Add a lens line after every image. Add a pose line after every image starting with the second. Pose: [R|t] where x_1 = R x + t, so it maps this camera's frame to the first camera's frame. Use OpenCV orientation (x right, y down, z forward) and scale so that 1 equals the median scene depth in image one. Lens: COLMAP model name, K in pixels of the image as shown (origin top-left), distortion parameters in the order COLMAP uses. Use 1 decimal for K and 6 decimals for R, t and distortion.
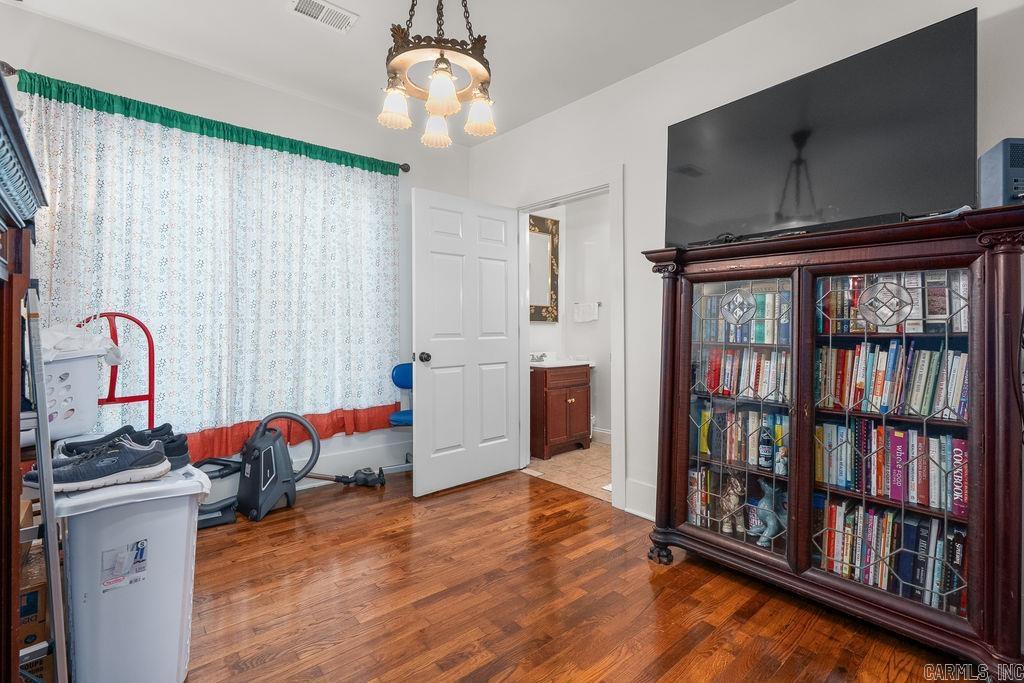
lens RADIAL K [[463.4, 0, 504.2], [0, 463.4, 331.7], [0, 0, 1]] dist [-0.010418, 0.001542]
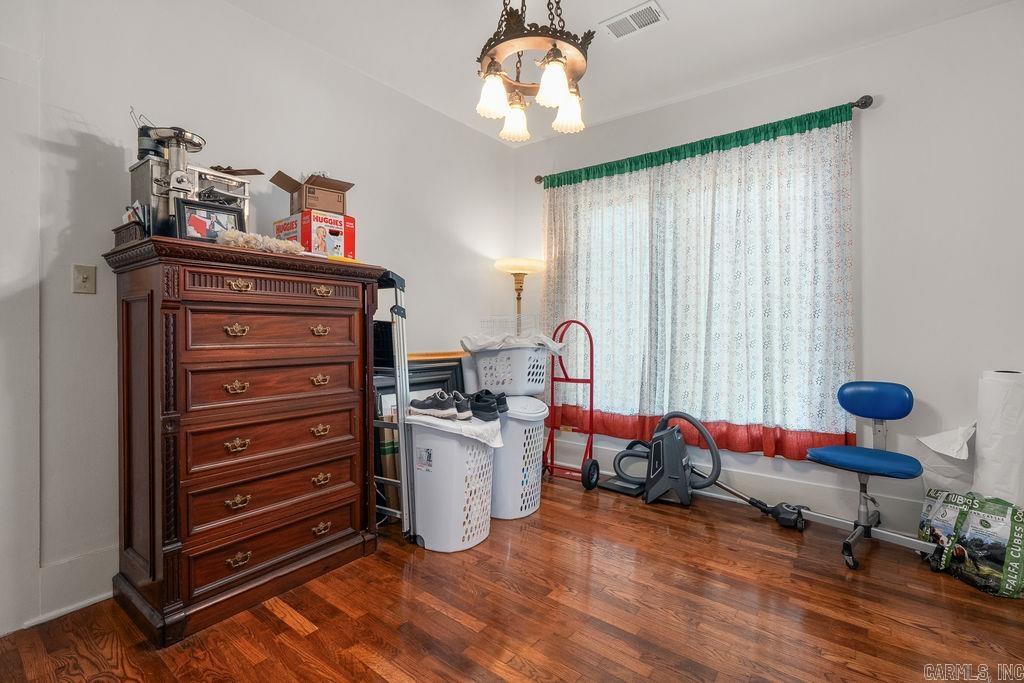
lens RADIAL K [[463.4, 0, 509.4], [0, 463.4, 340.8], [0, 0, 1]] dist [-0.010418, 0.001542]
pose [[0.206961, 0.019050, -0.978164, 0.368252], [-0.009519, 0.999802, 0.017458, -0.000127], [0.978303, 0.005698, 0.207101, 0.334086]]
